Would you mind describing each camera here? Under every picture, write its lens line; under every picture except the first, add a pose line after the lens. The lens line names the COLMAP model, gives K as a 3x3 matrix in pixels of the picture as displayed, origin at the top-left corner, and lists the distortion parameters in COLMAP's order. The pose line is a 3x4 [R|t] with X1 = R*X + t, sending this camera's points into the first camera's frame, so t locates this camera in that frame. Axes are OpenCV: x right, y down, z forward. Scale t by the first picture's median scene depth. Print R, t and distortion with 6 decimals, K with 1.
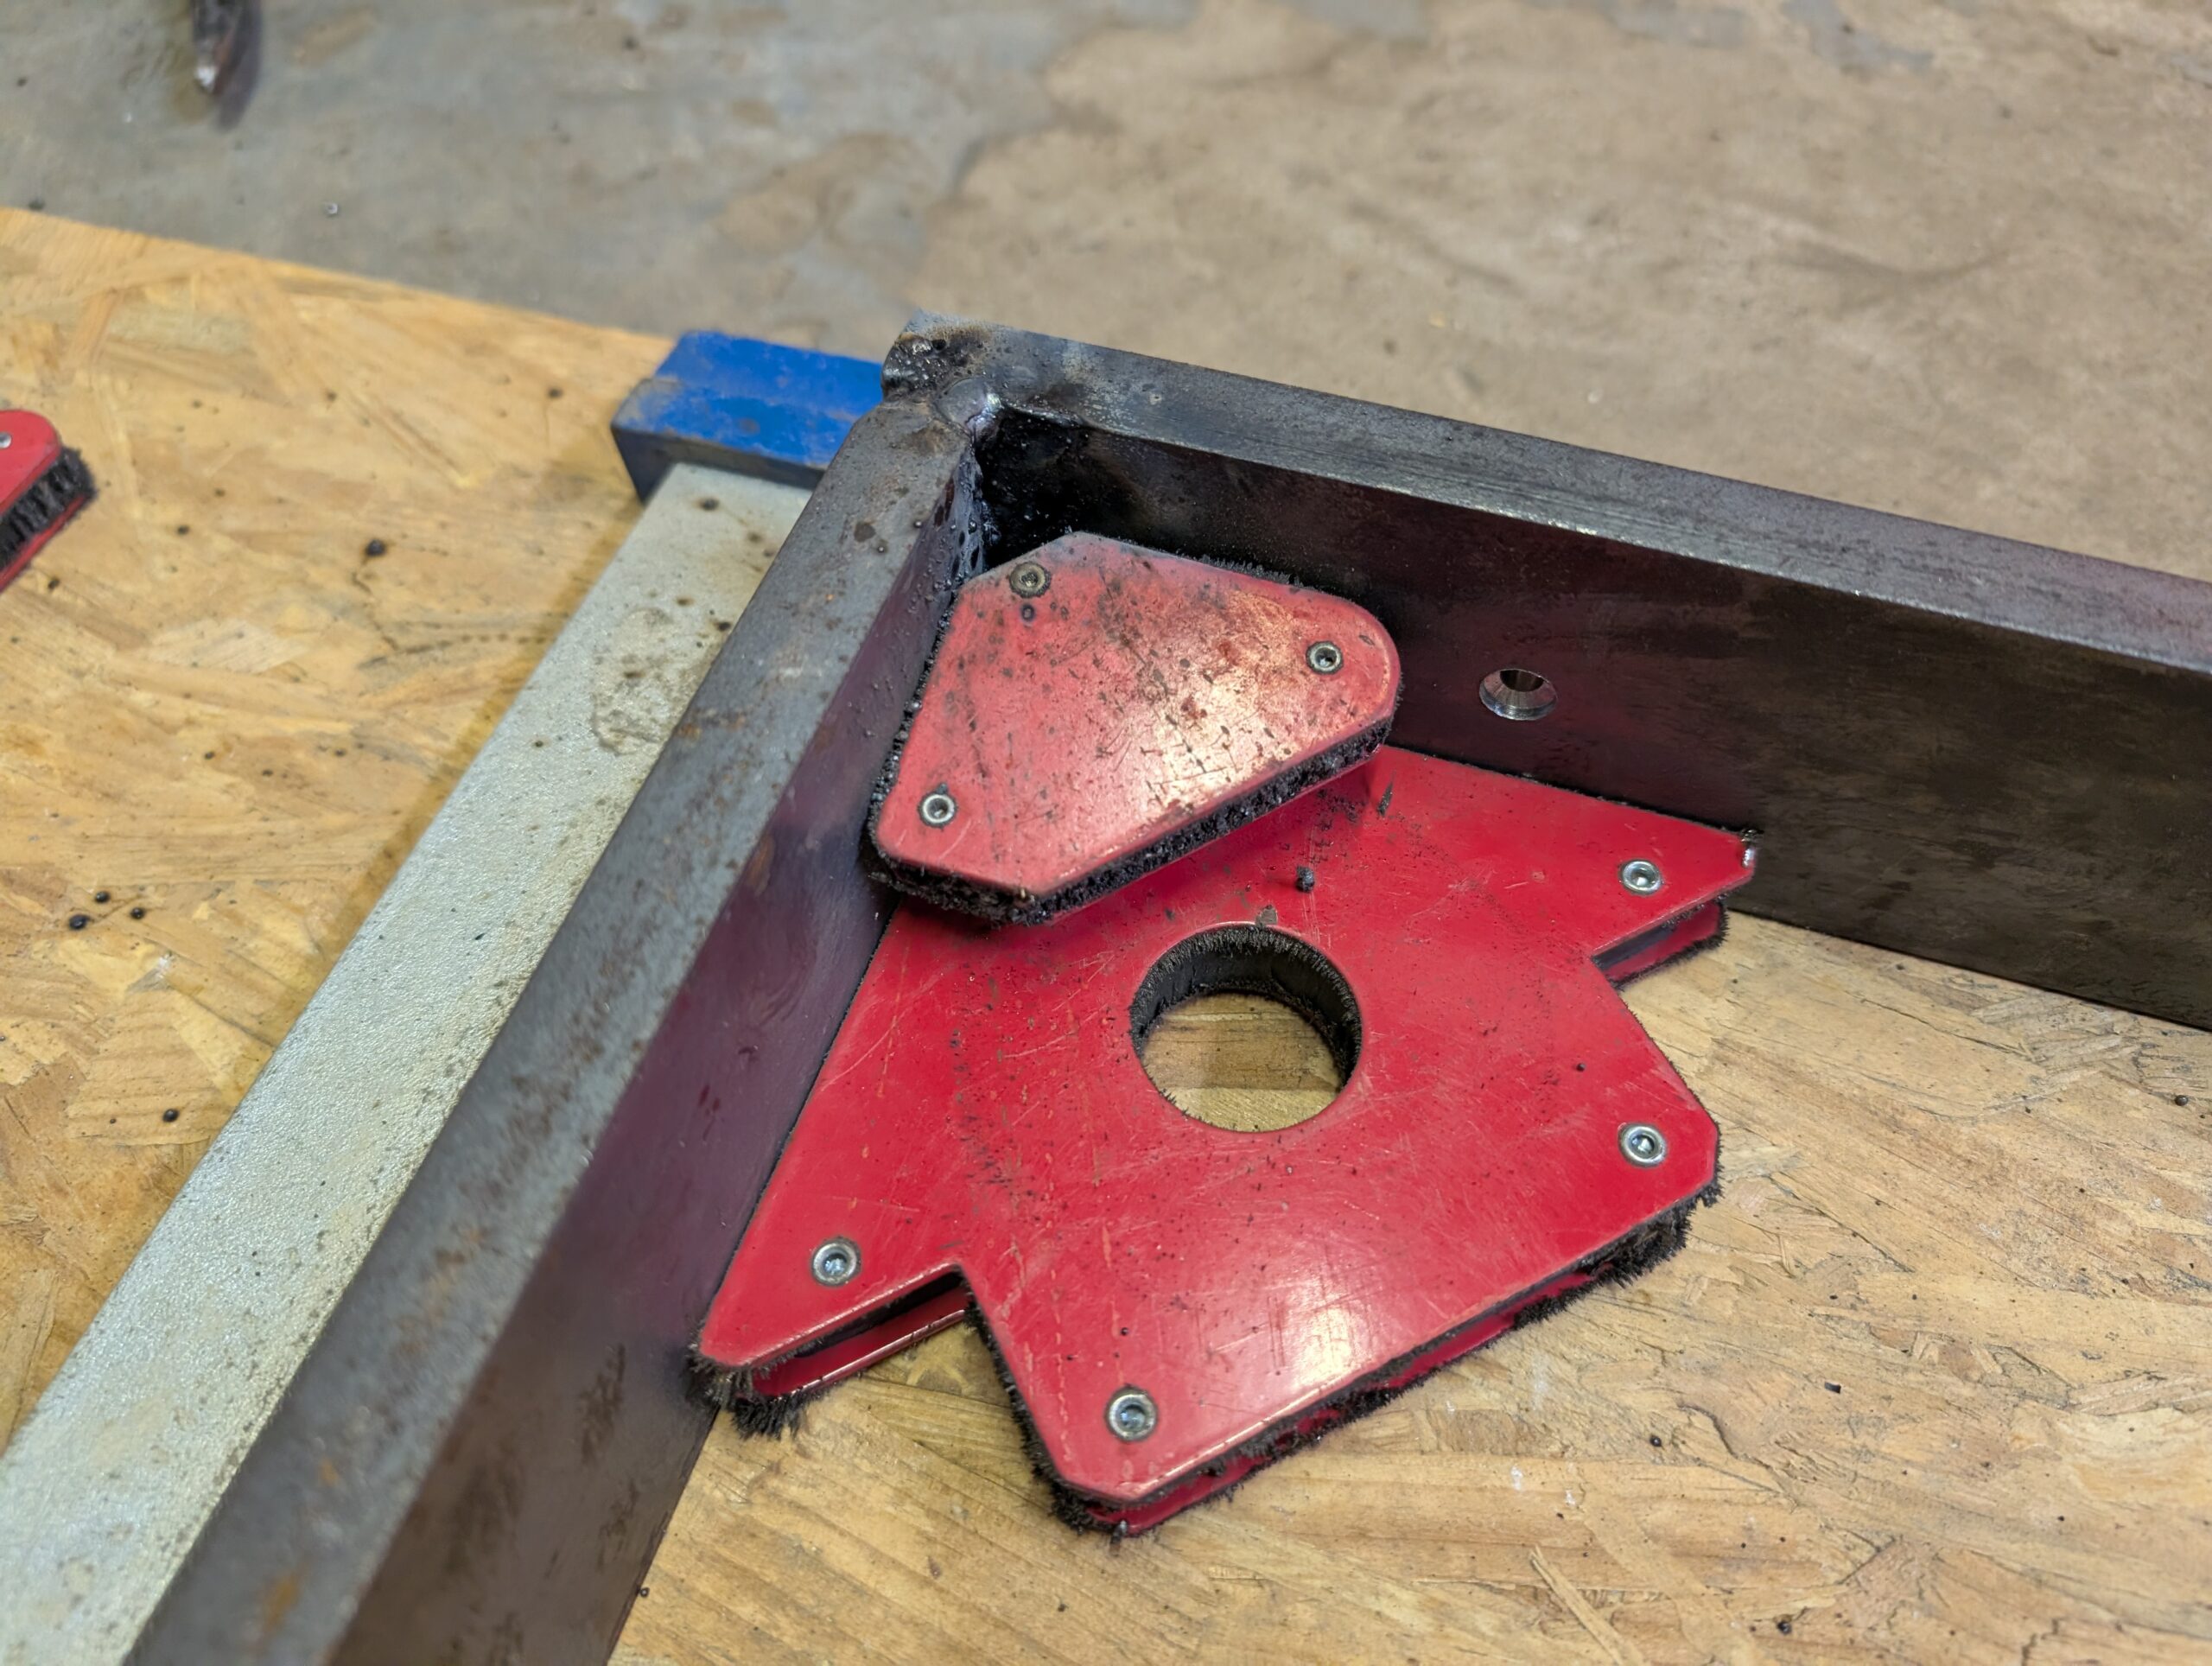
lens RADIAL K [[1590.8, 0, 1110.8], [0, 1590.8, 838.4], [0, 0, 1]] dist [0.009078, -0.008677]
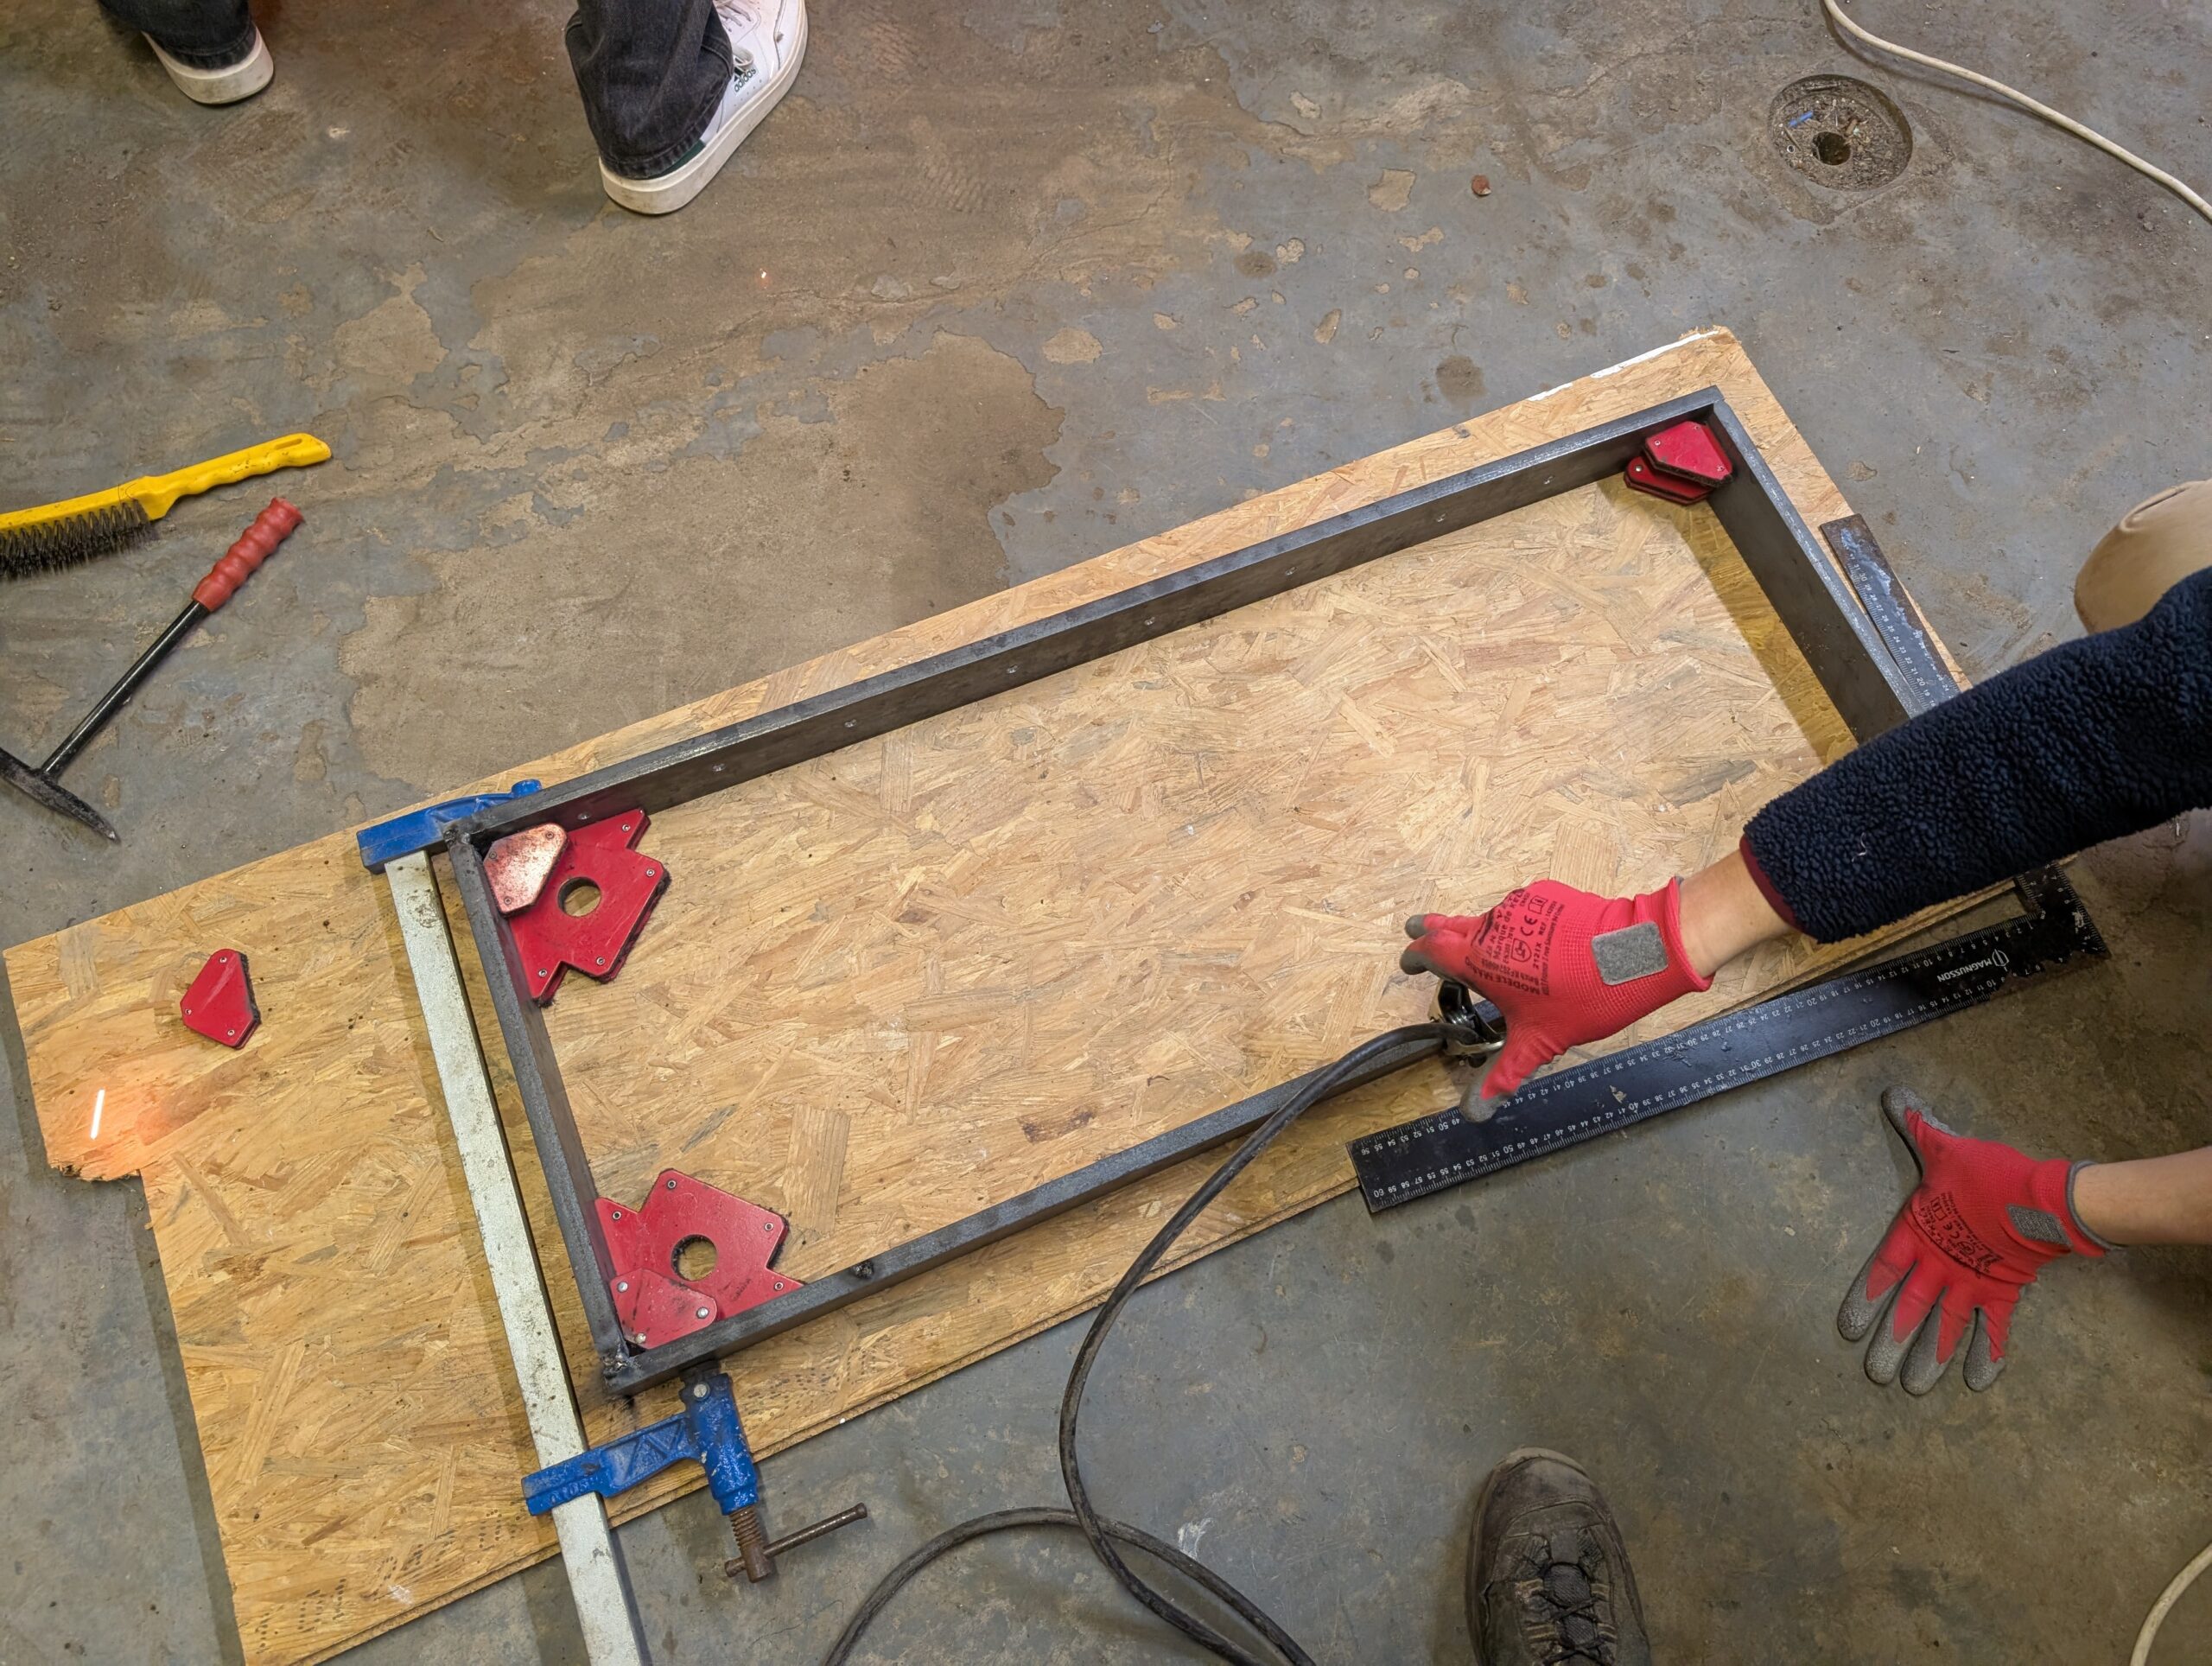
lens RADIAL K [[1590.8, 0, 1109.2], [0, 1590.8, 843.9], [0, 0, 1]] dist [0.009078, -0.008677]
pose [[0.757351, -0.590830, 0.278099, 0.050662], [0.504784, 0.799868, 0.324660, -0.862176], [-0.414261, -0.105502, 0.904023, -4.561594]]
